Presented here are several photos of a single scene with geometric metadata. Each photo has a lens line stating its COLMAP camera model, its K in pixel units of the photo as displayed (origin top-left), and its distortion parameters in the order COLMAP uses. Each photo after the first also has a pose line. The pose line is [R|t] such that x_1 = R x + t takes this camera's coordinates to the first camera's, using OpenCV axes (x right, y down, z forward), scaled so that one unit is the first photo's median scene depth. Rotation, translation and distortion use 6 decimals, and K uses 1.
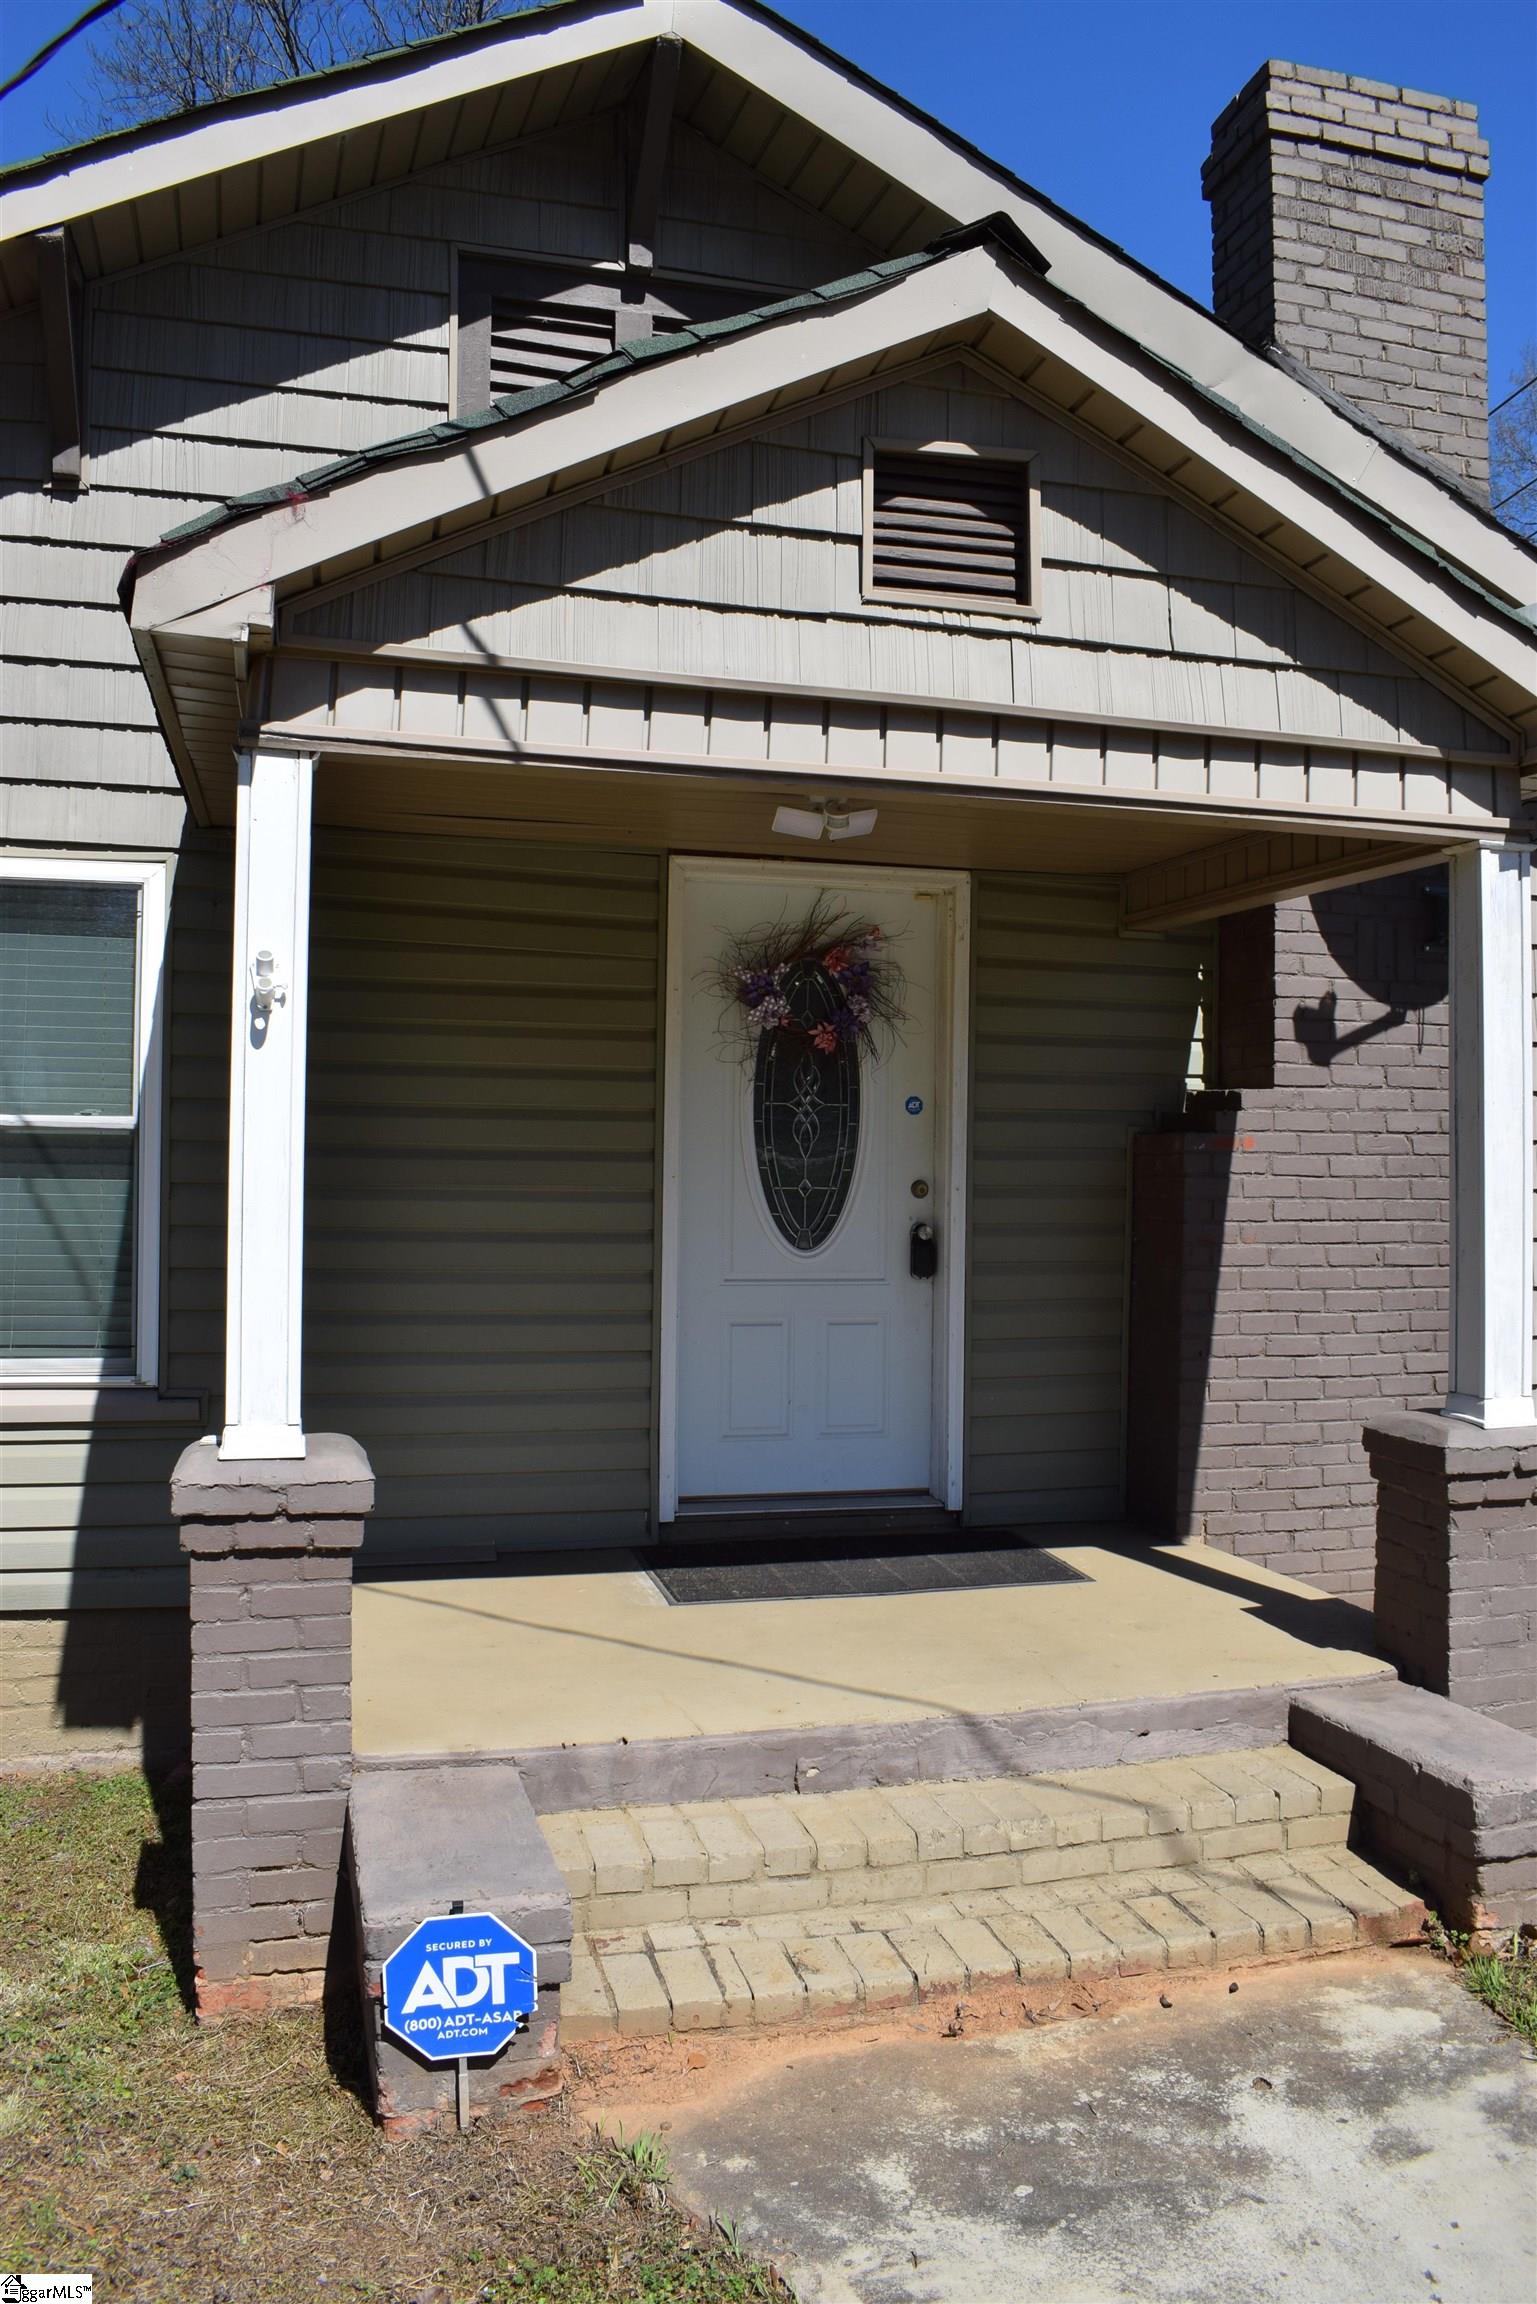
lens RADIAL K [[1787.8, 0, 768.5], [0, 1787.8, 1152.0], [0, 0, 1]] dist [-0.101911, 0.024364]
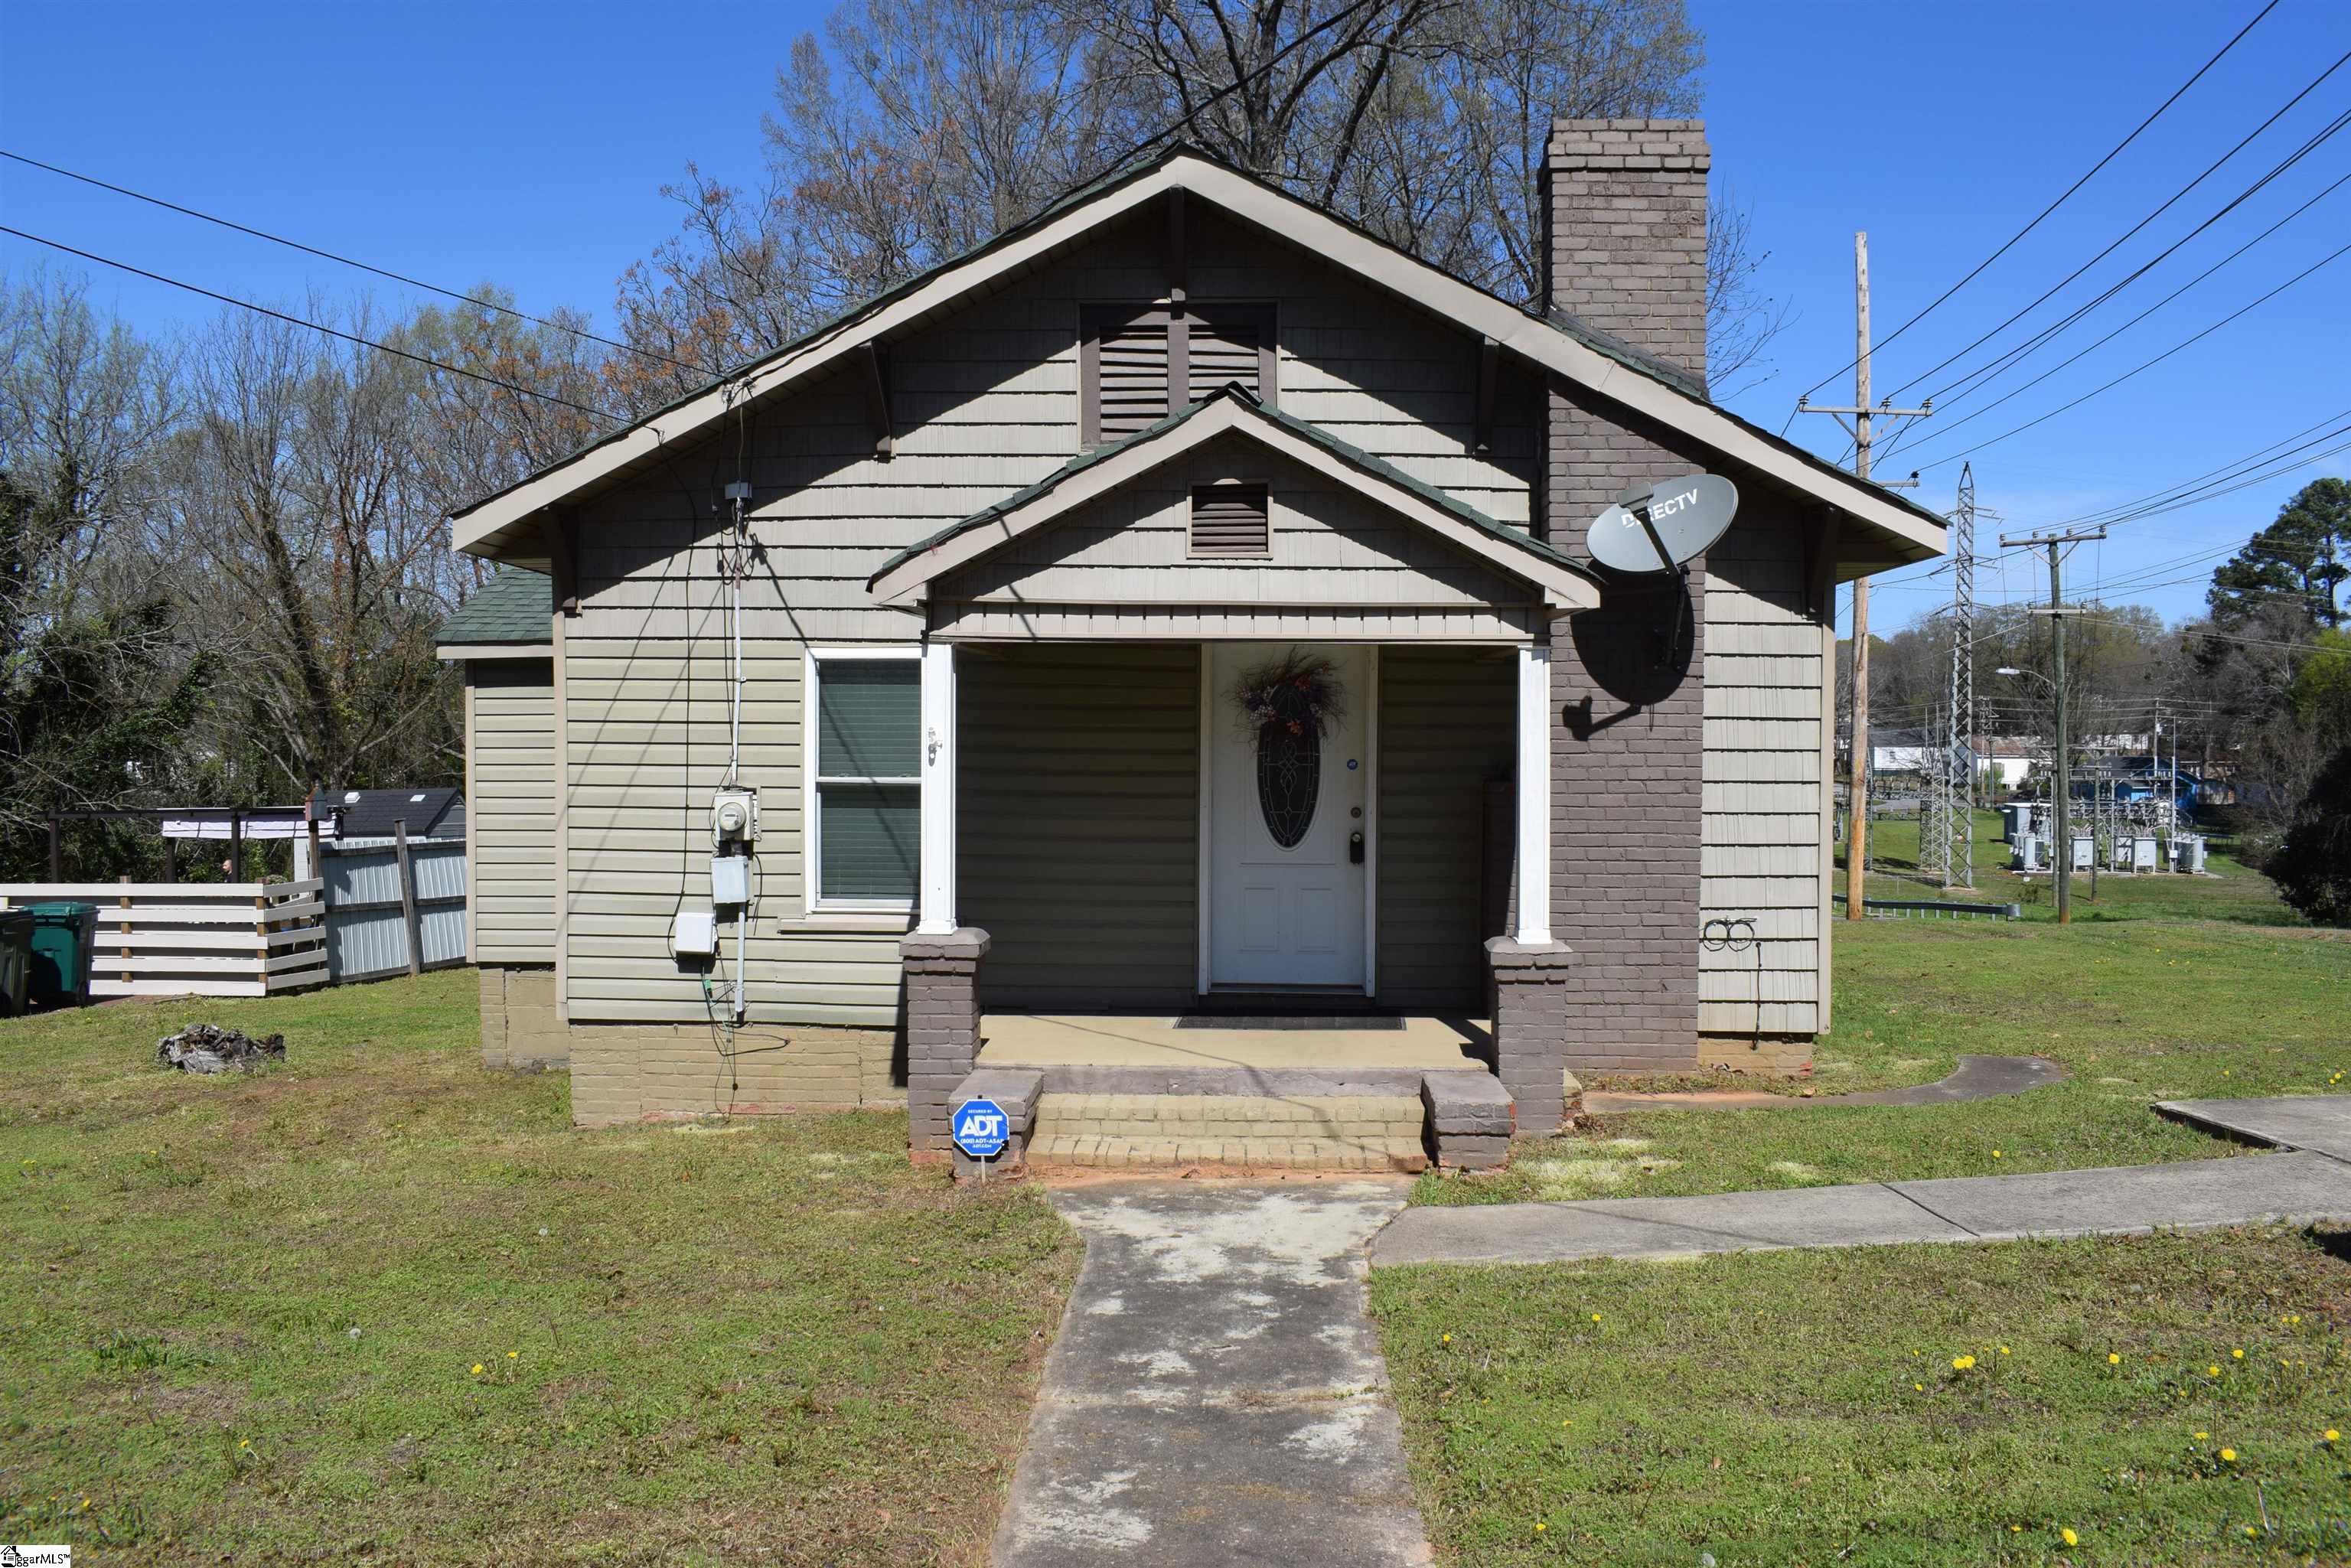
lens RADIAL K [[1862.6, 0, 1153.8], [0, 1862.6, 786.6], [0, 0, 1]] dist [-0.101291, 0.023790]
pose [[0.946280, -0.000652, -0.323348, 0.557808], [0.010972, 0.999487, 0.030093, -0.070291], [0.323163, -0.032024, 0.945801, -0.889636]]
